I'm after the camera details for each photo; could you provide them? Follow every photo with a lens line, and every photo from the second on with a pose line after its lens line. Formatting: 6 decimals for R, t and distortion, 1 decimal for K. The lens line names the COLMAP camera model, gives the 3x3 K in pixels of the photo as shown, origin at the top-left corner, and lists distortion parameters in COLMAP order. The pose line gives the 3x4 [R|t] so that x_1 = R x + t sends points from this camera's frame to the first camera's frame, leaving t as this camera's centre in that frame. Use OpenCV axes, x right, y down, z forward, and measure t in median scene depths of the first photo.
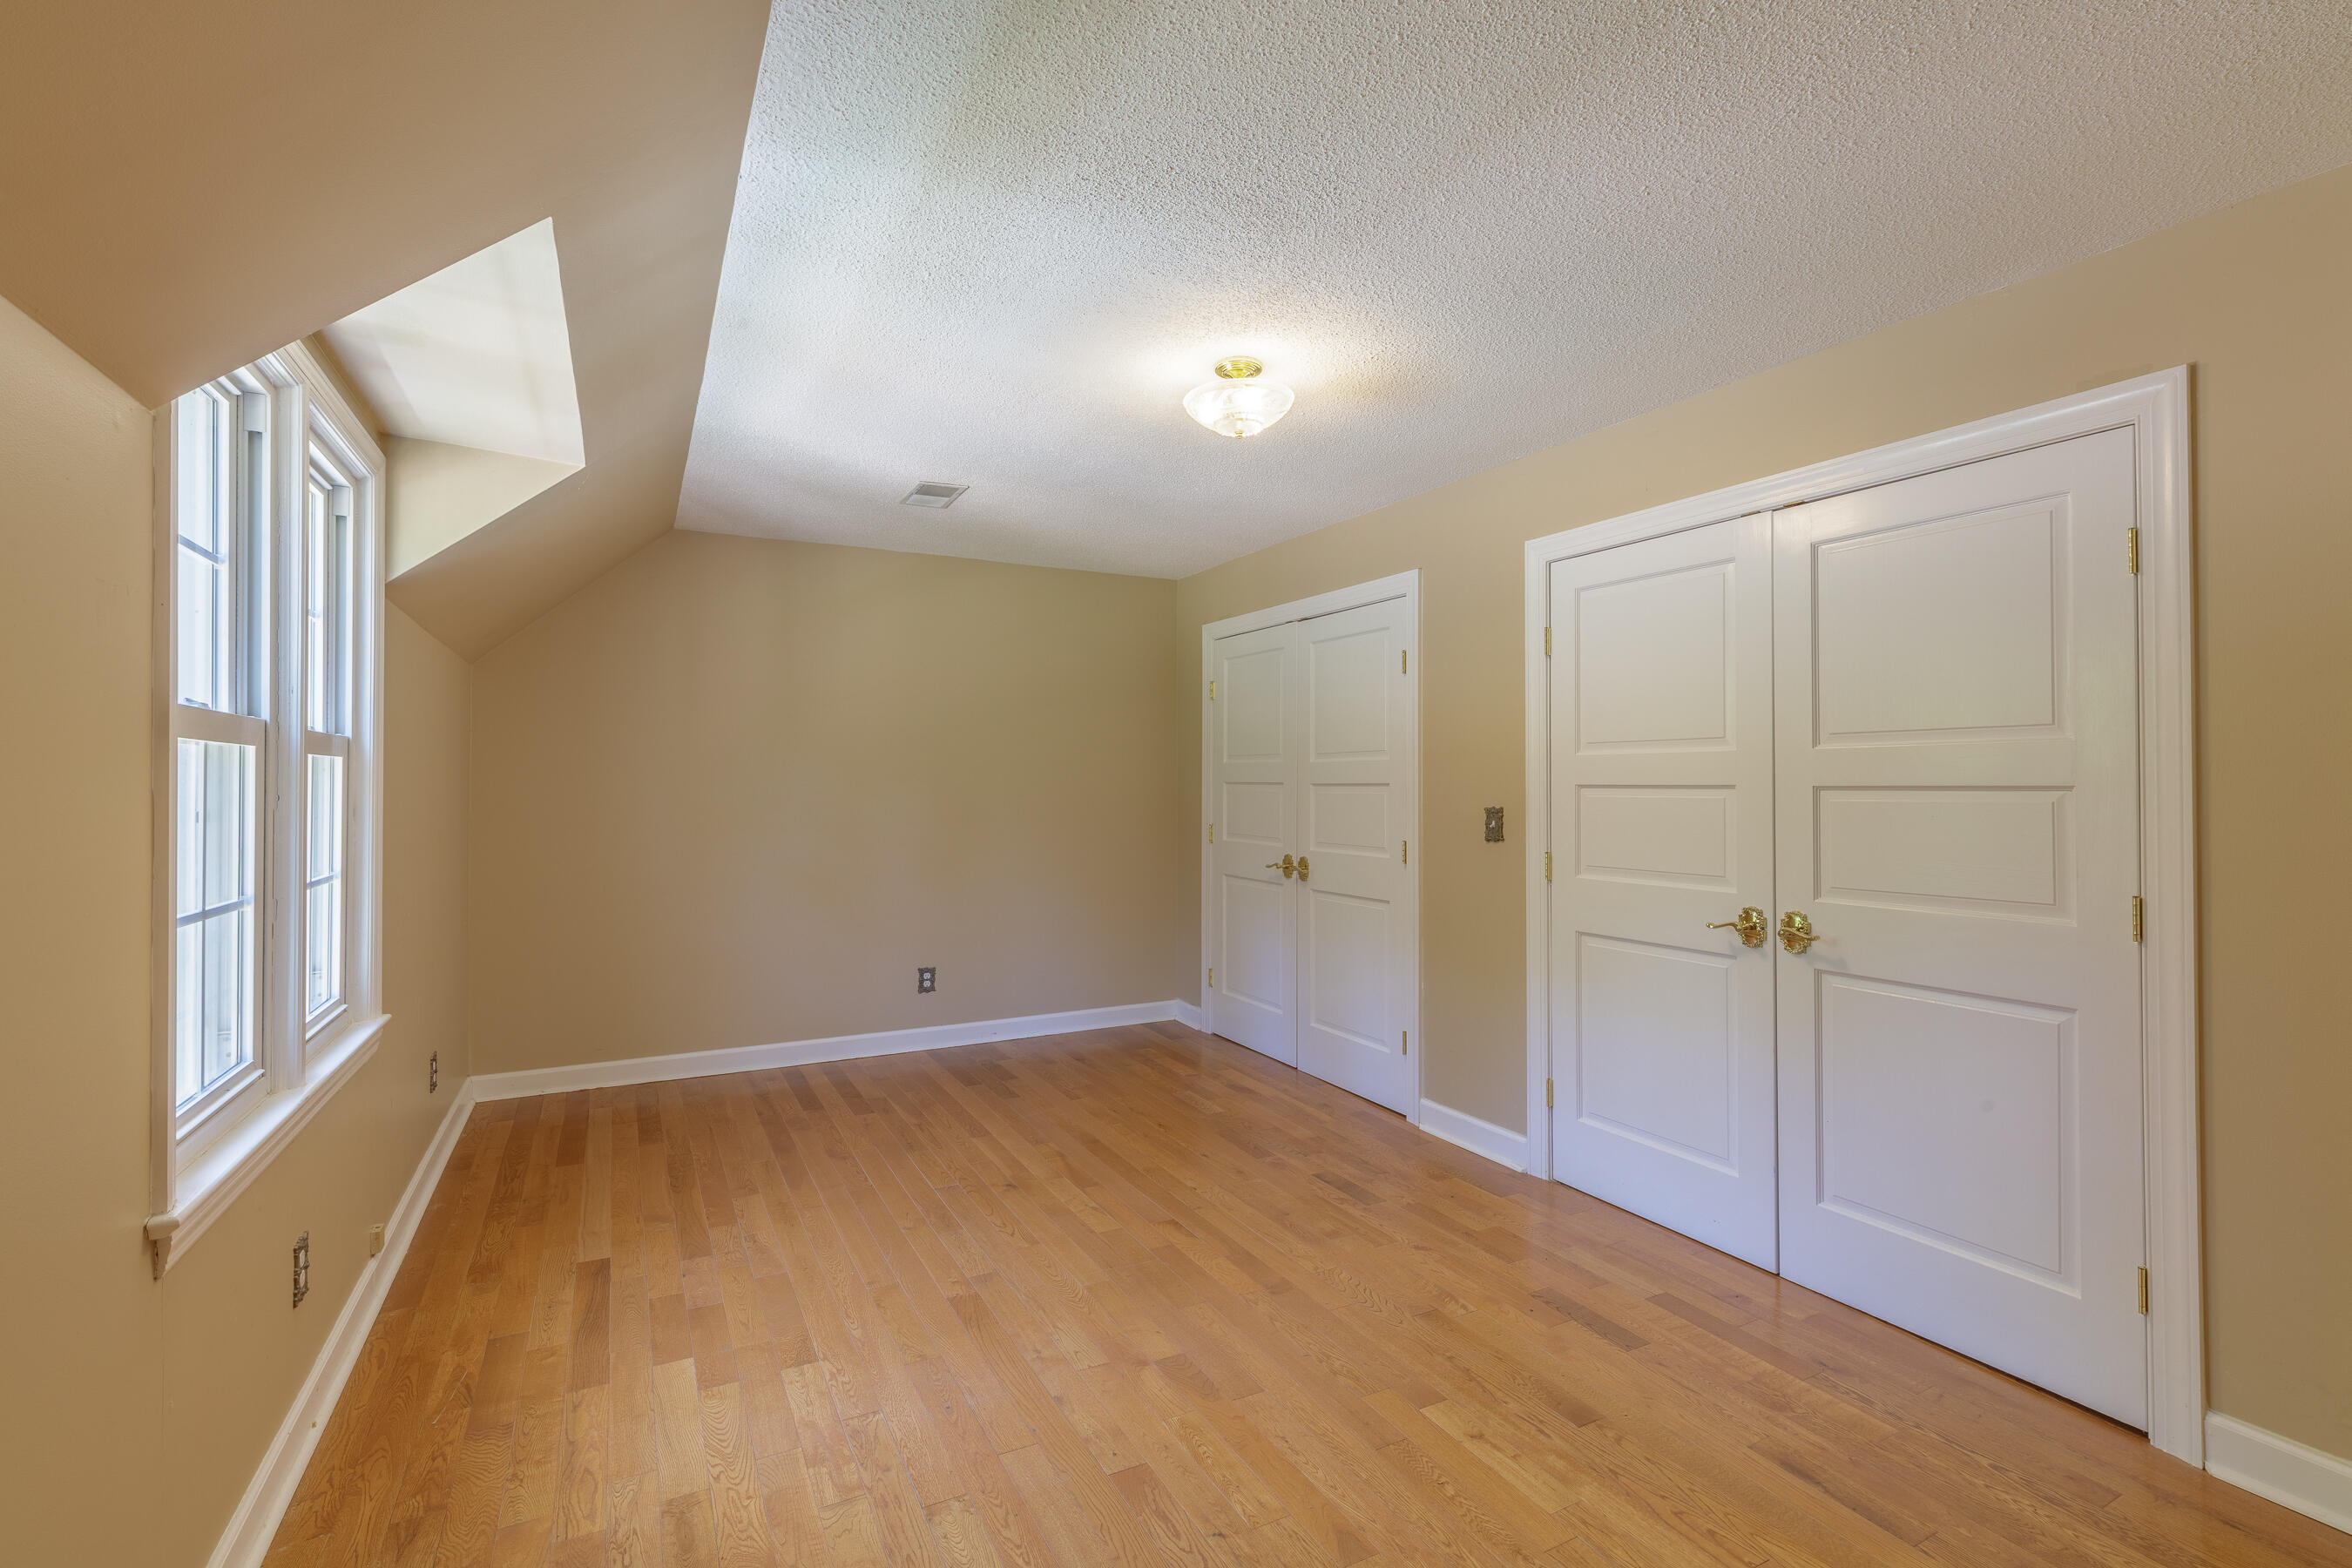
lens RADIAL K [[1051.5, 0, 1183.6], [0, 1051.5, 777.1], [0, 0, 1]] dist [-0.018469, 0.000124]
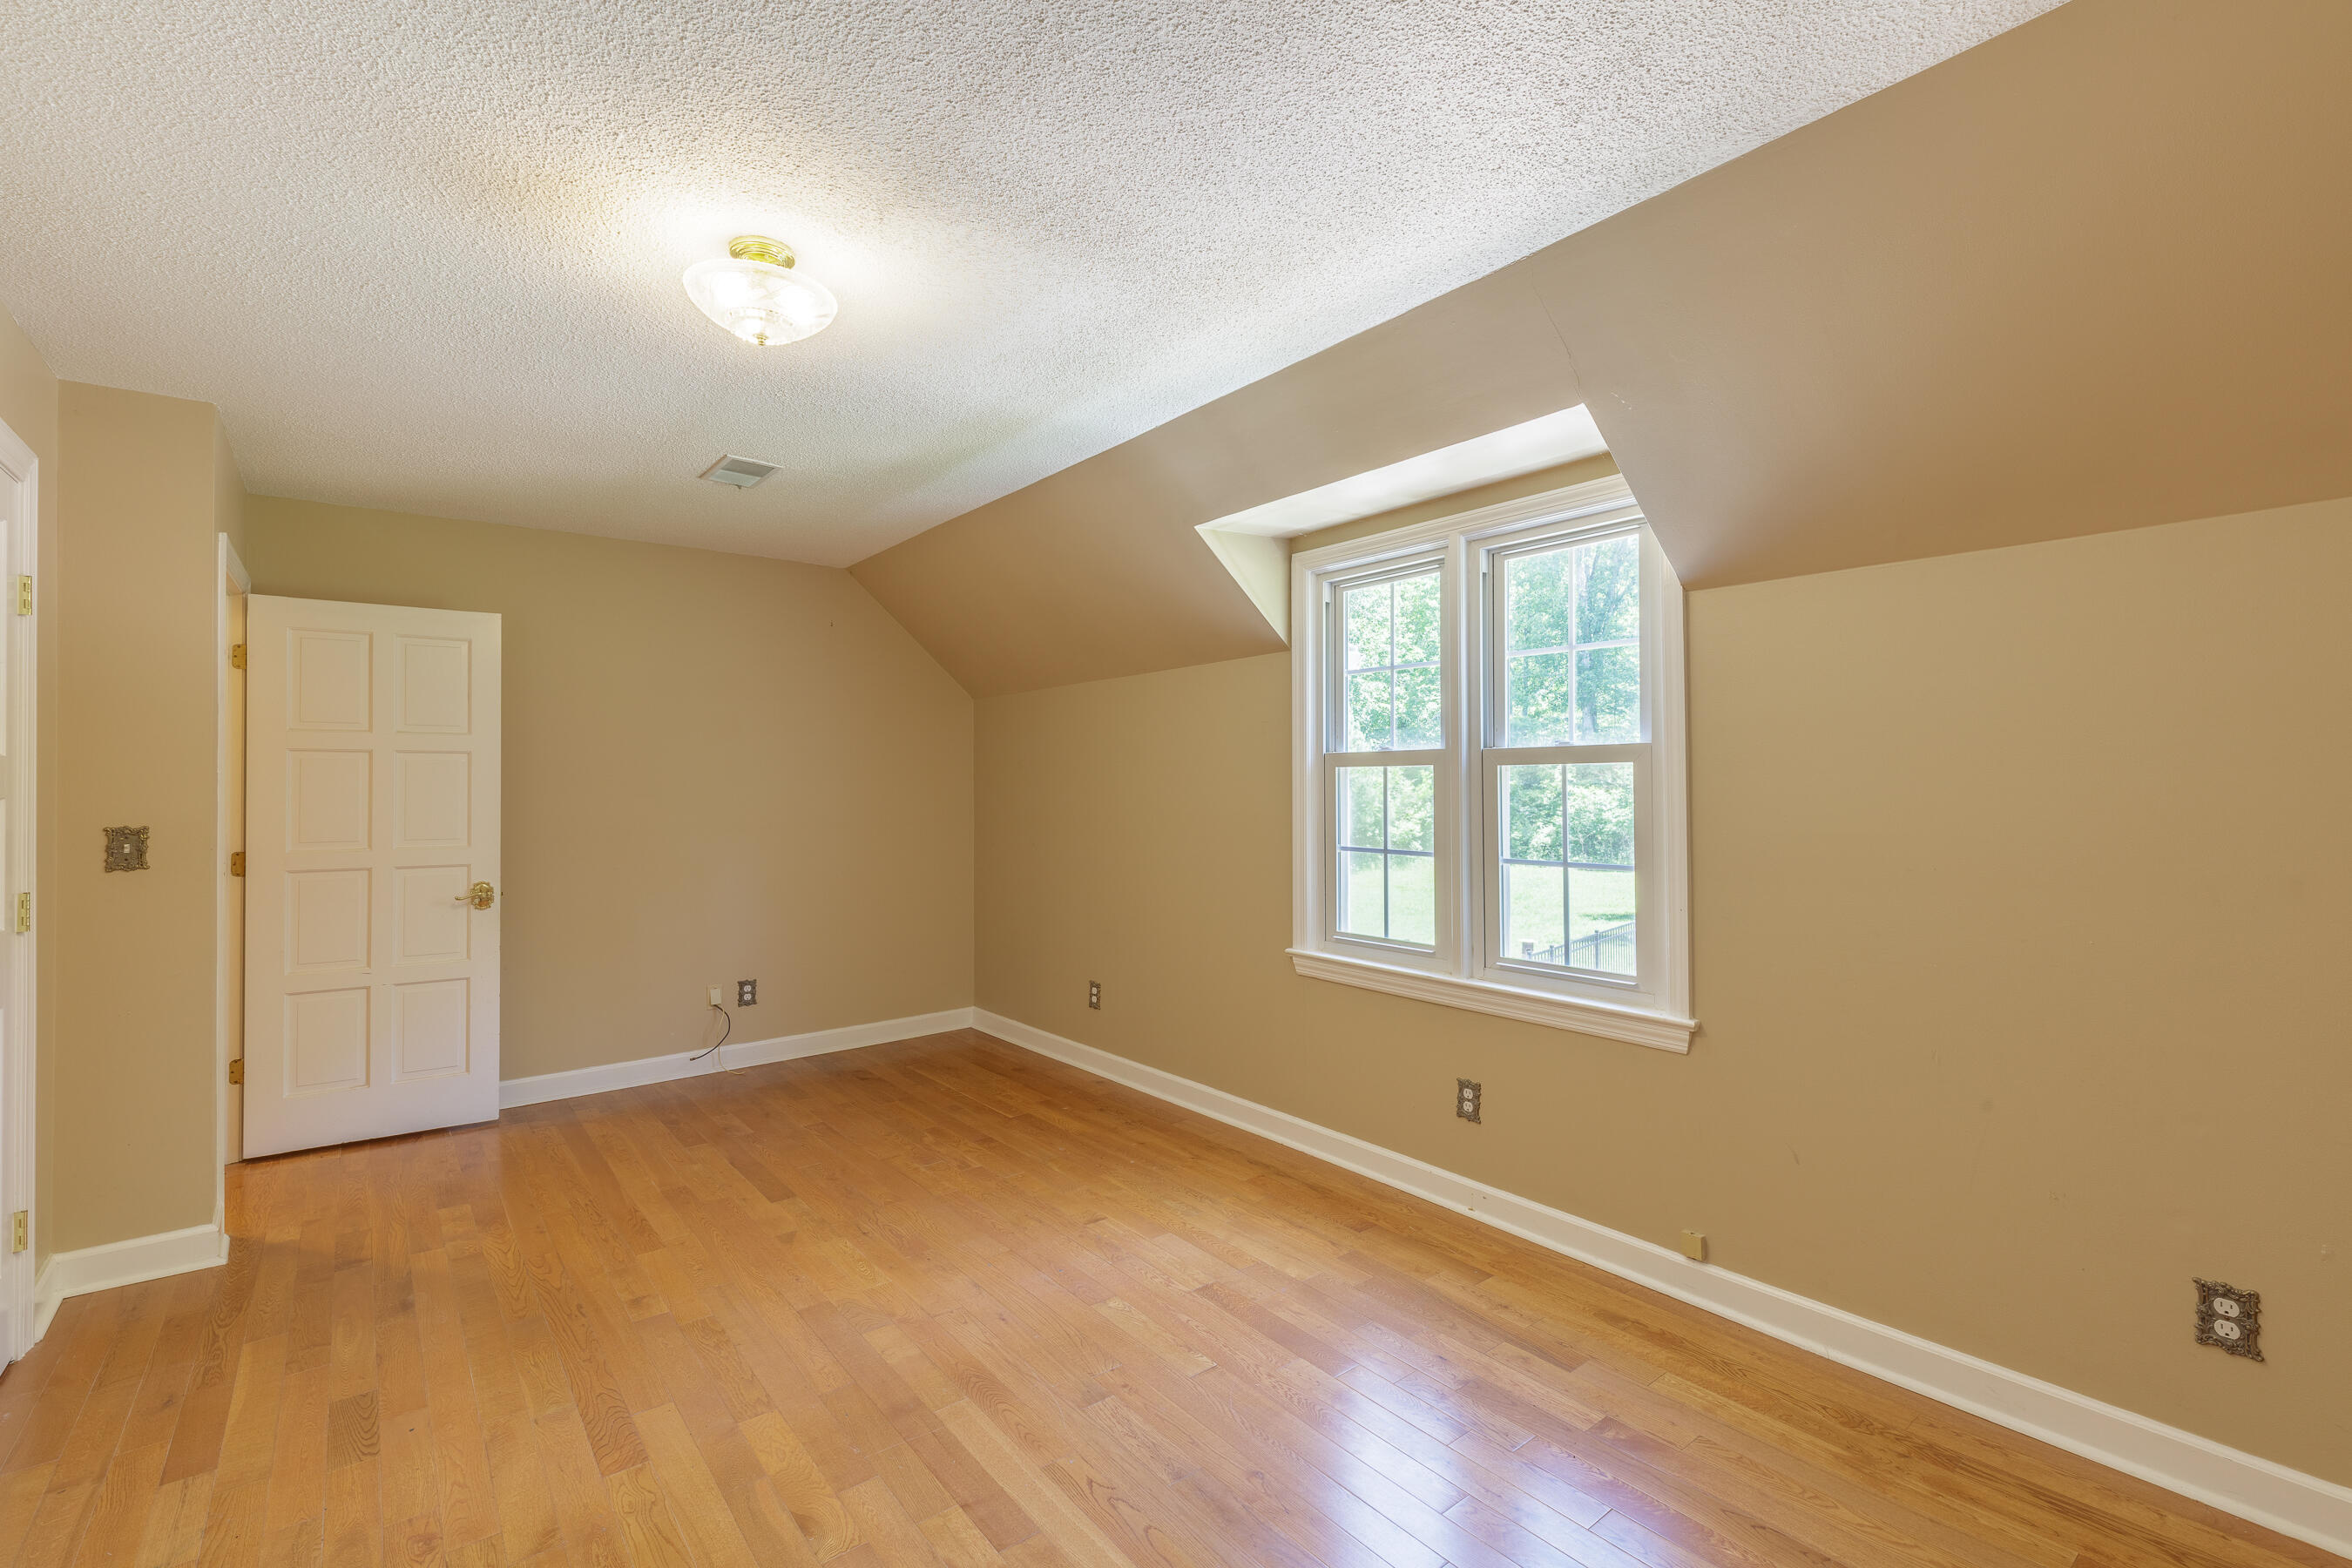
lens RADIAL K [[1051.5, 0, 1183.6], [0, 1051.5, 777.1], [0, 0, 1]] dist [-0.018469, 0.000124]
pose [[-0.985681, -0.002116, -0.168607, -0.141977], [0.000337, 0.999895, -0.014519, 0.016869], [0.168620, -0.014368, -0.985576, 2.022647]]
